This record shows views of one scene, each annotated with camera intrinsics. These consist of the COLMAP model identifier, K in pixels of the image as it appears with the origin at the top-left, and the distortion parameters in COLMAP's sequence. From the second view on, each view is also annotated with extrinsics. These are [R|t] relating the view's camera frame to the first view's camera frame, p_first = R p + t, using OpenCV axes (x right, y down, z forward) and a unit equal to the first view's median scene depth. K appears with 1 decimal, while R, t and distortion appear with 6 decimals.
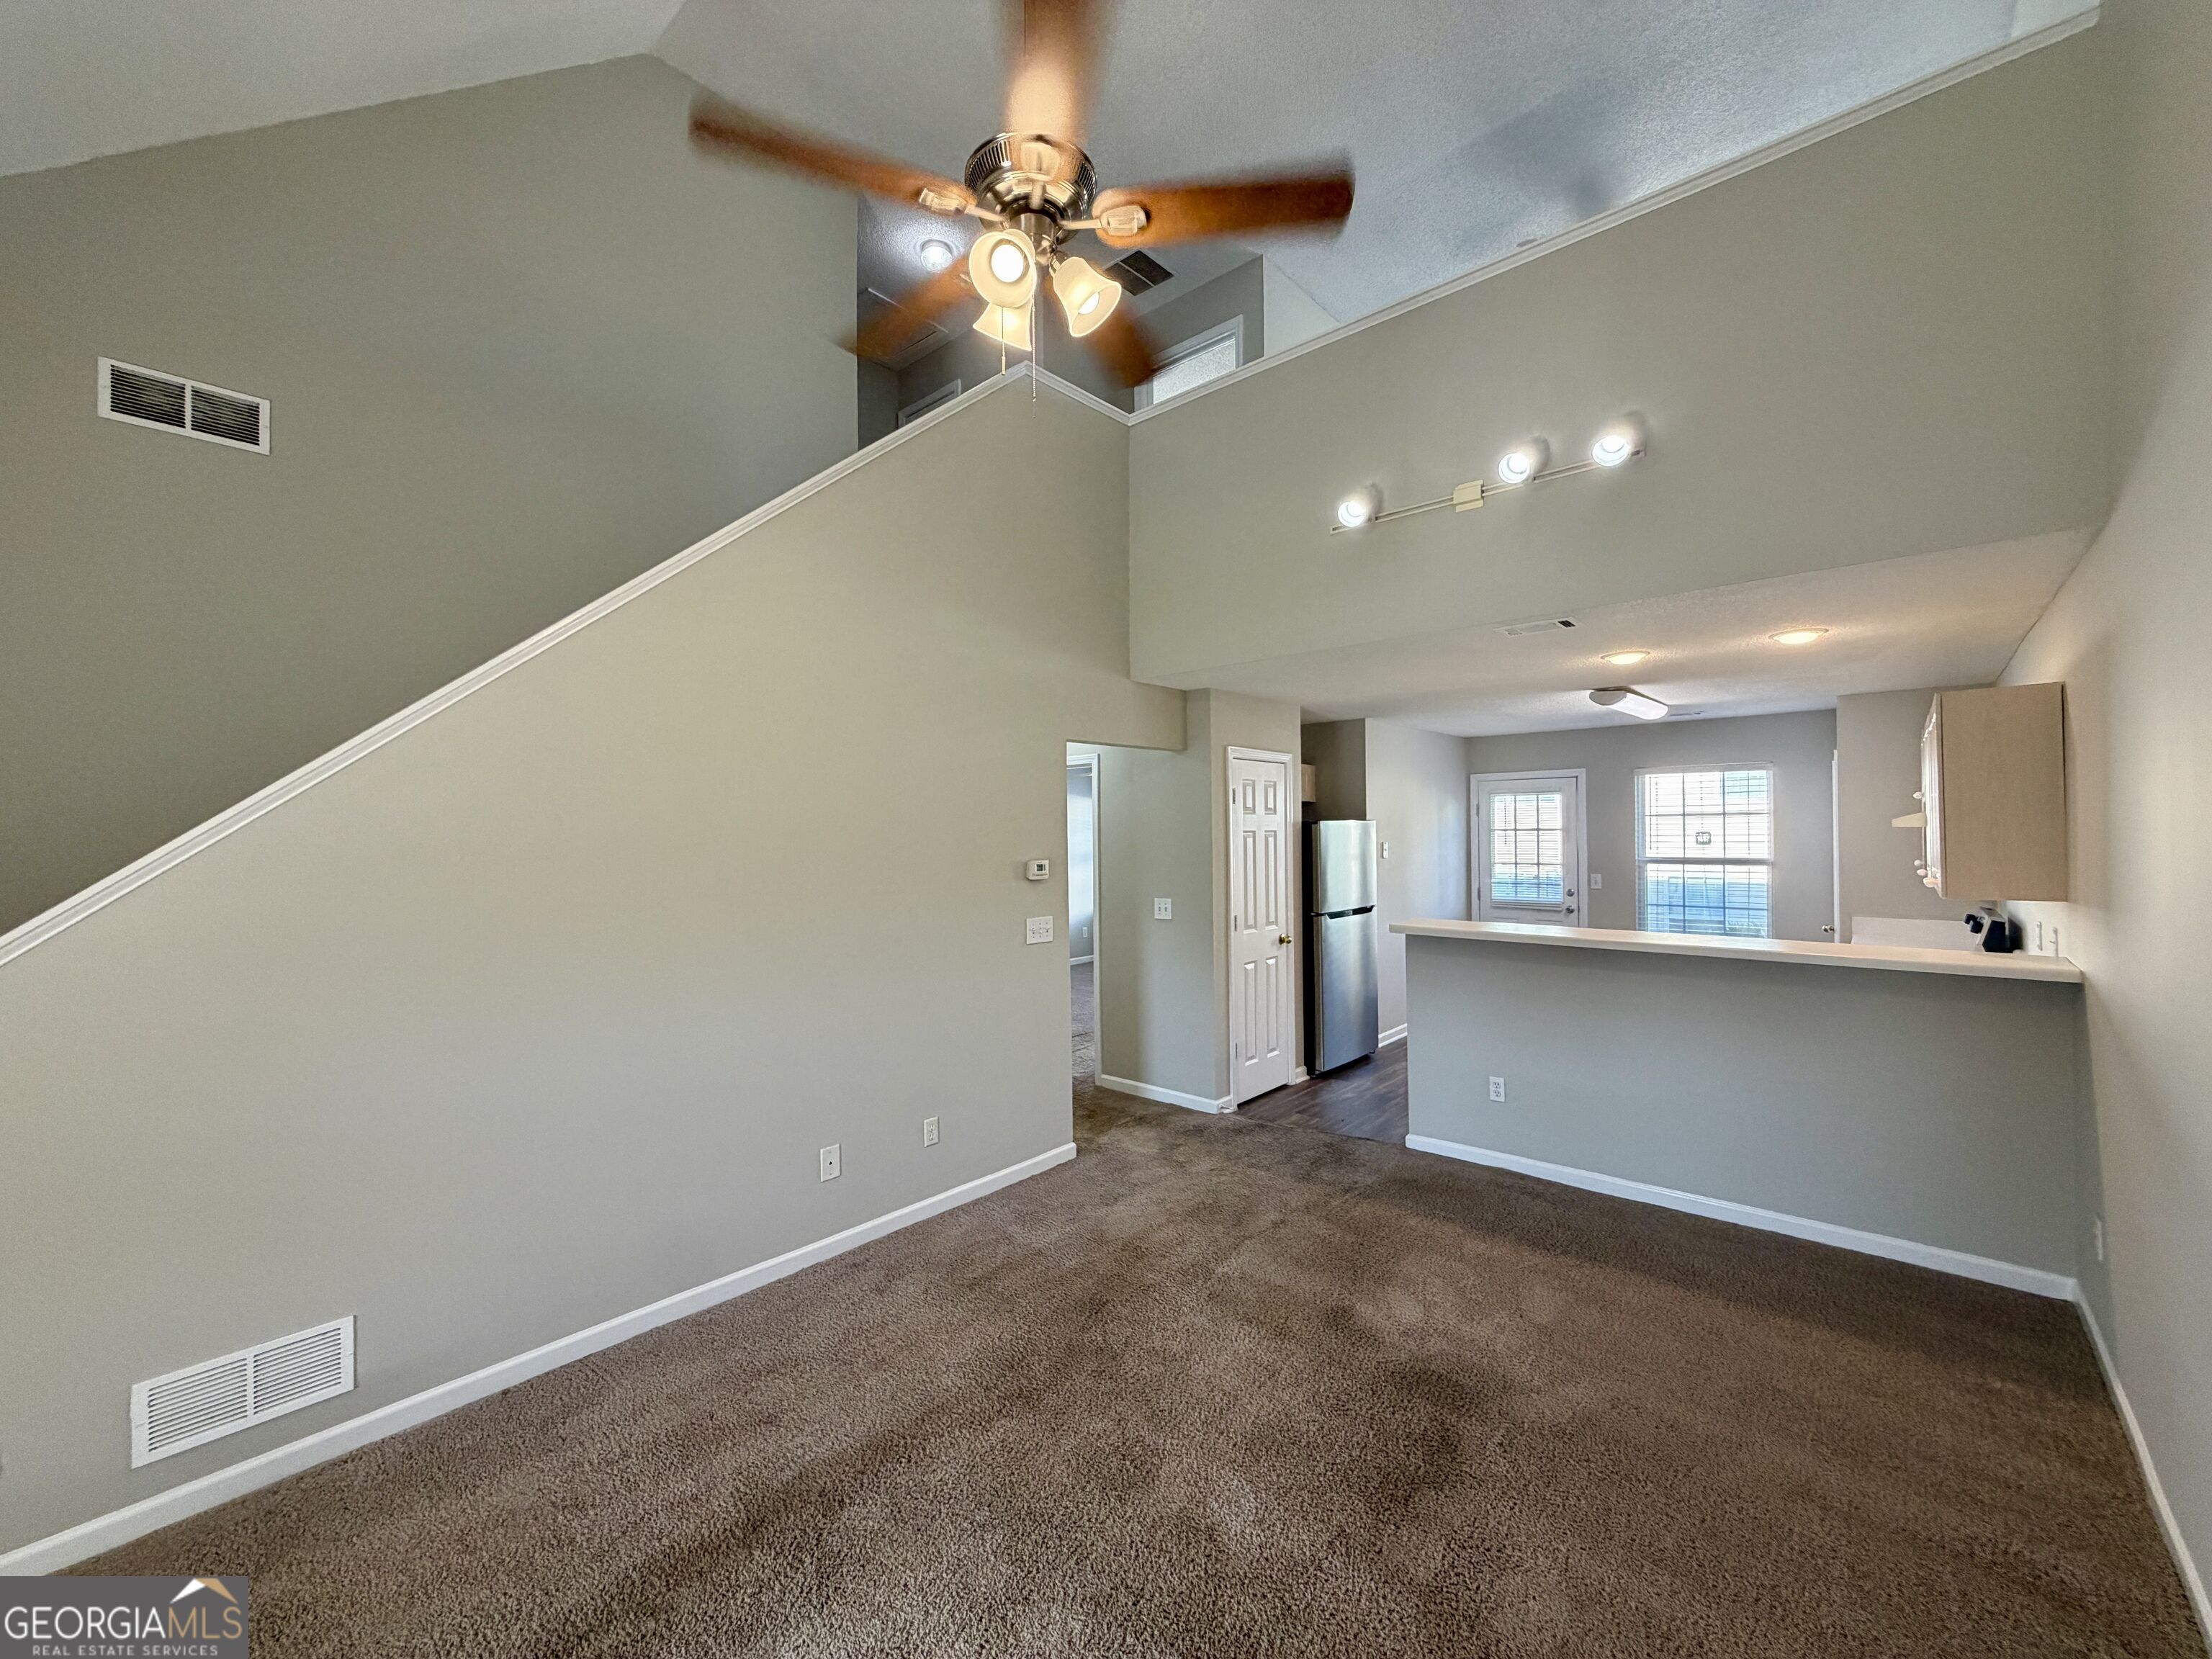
lens RADIAL K [[881.7, 0, 1103.3], [0, 881.7, 828.3], [0, 0, 1]] dist [-0.000359, 0.000394]
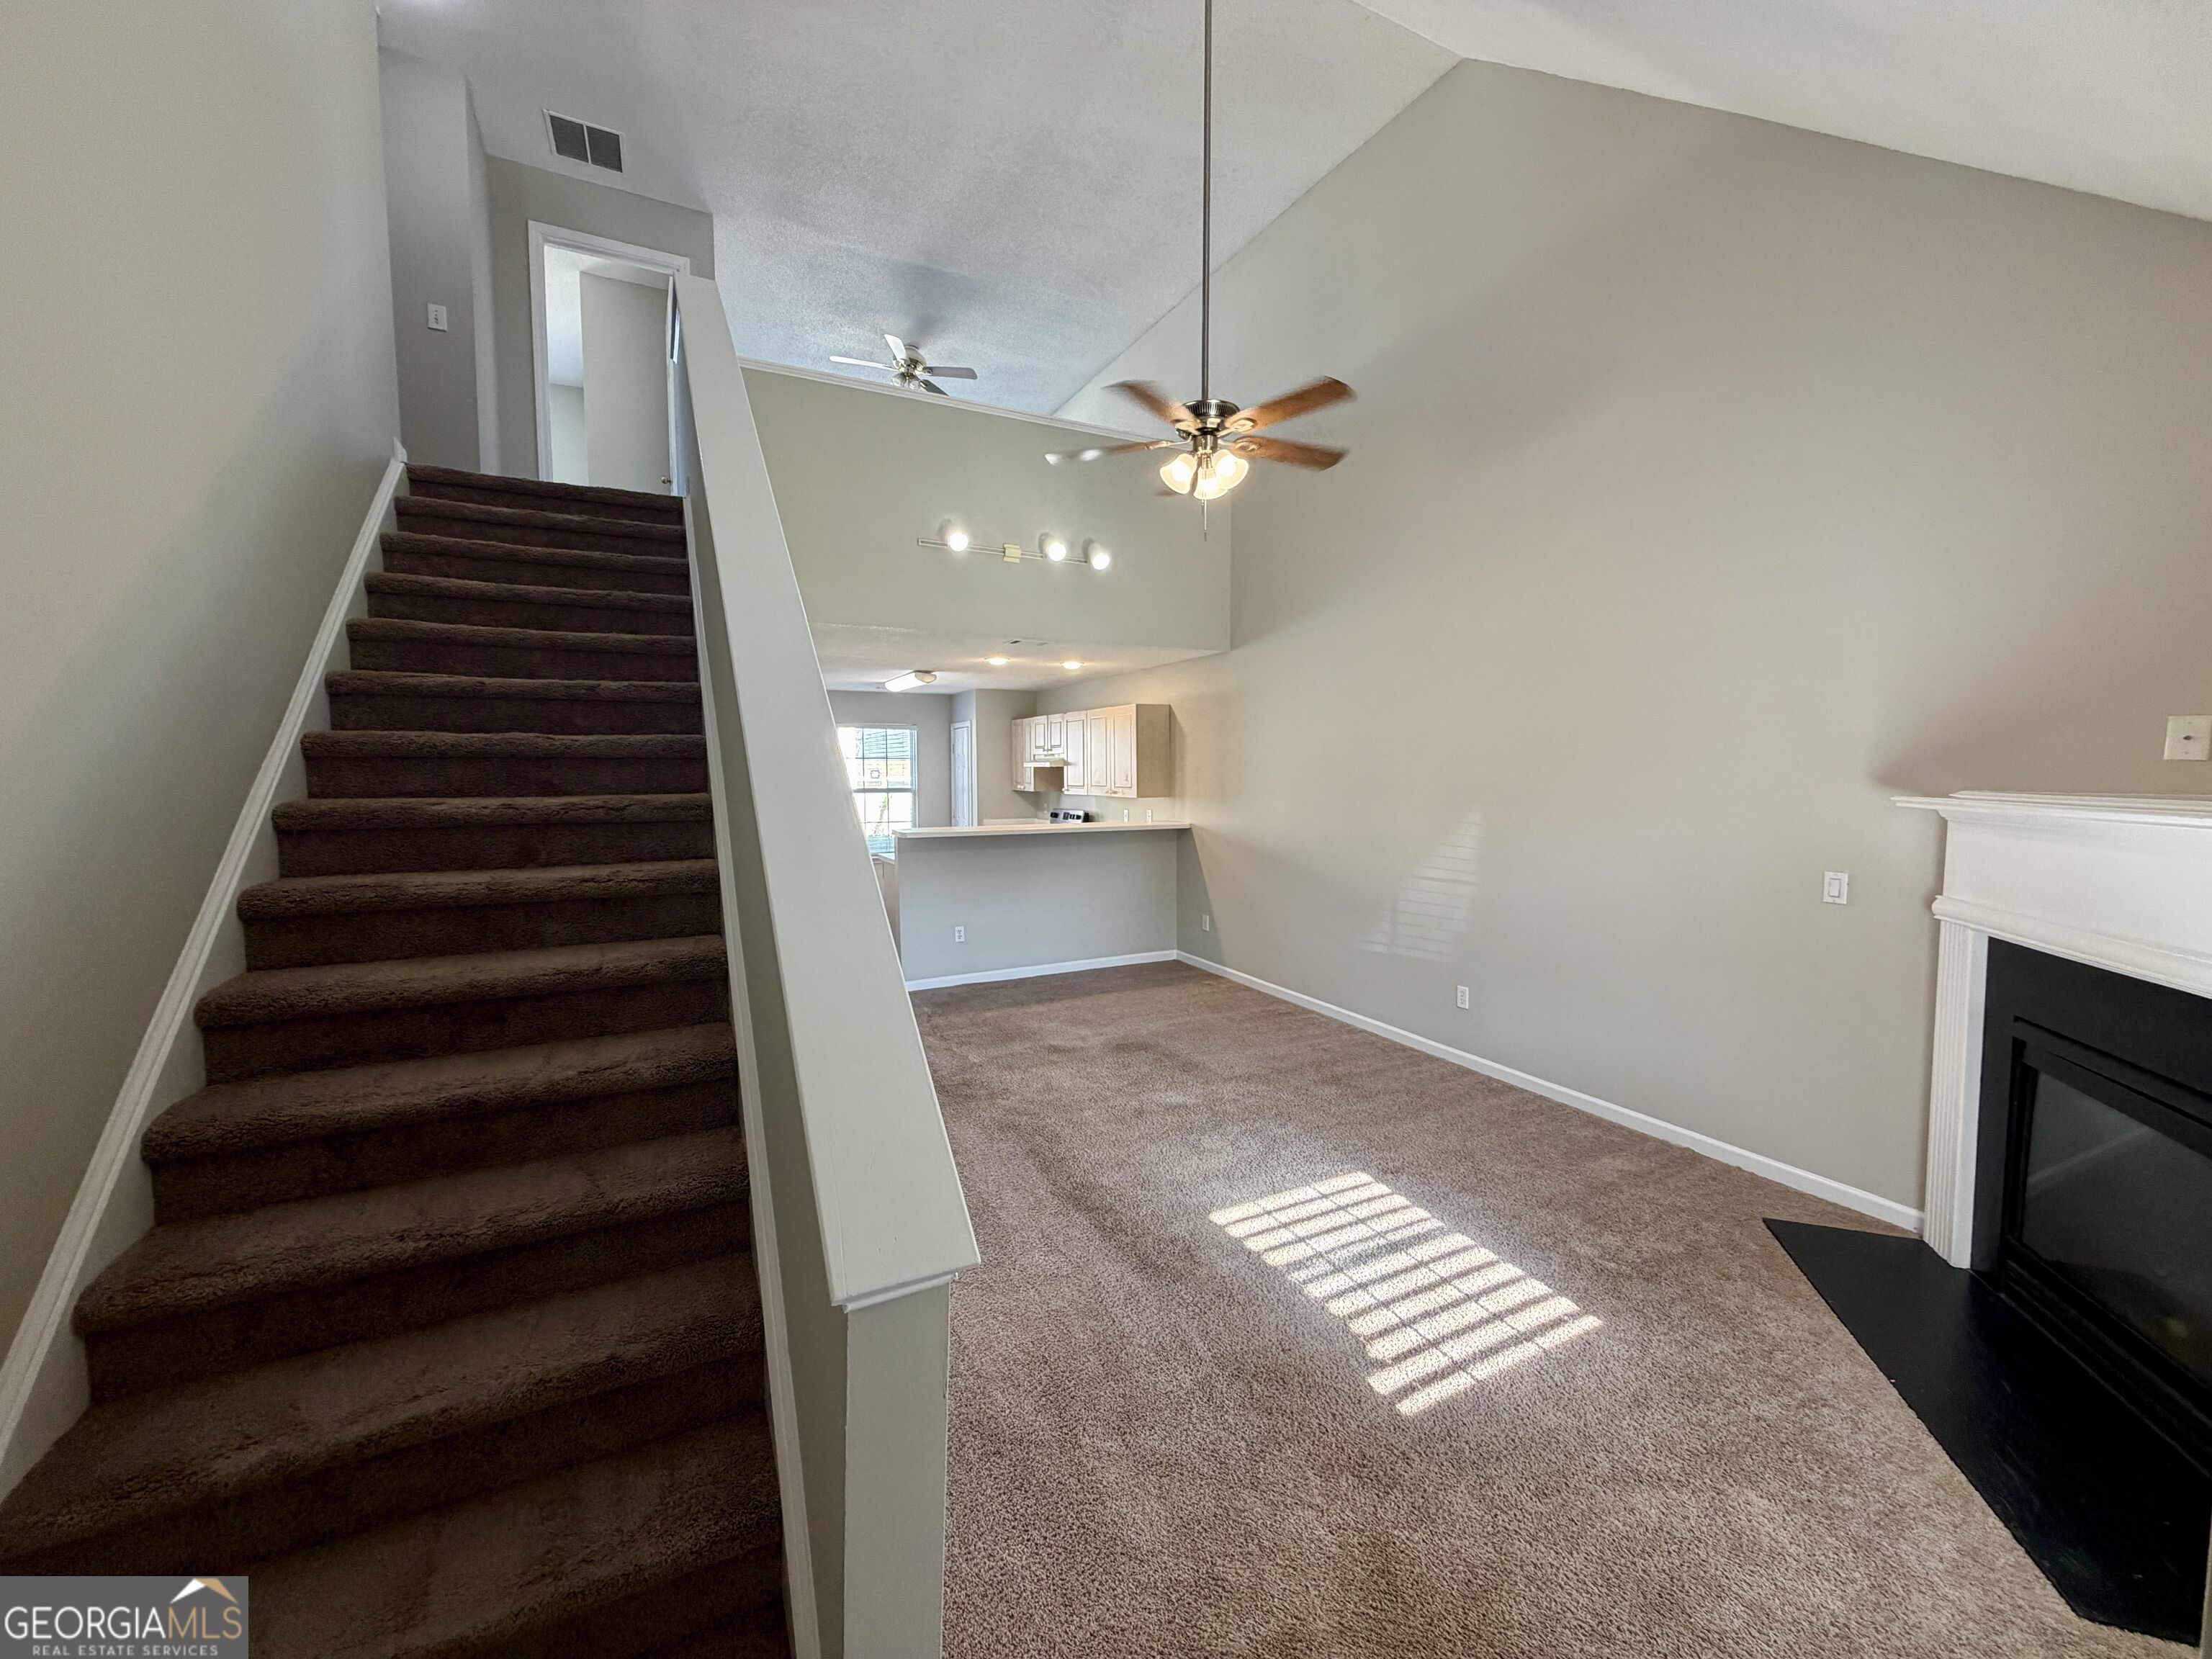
lens RADIAL K [[881.7, 0, 1103.3], [0, 881.7, 828.3], [0, 0, 1]] dist [-0.000359, 0.000394]
pose [[0.357114, -0.052431, 0.932588, -1.062163], [-0.004284, 0.998321, 0.057767, 0.027383], [-0.934051, -0.024625, 0.356289, 0.271129]]
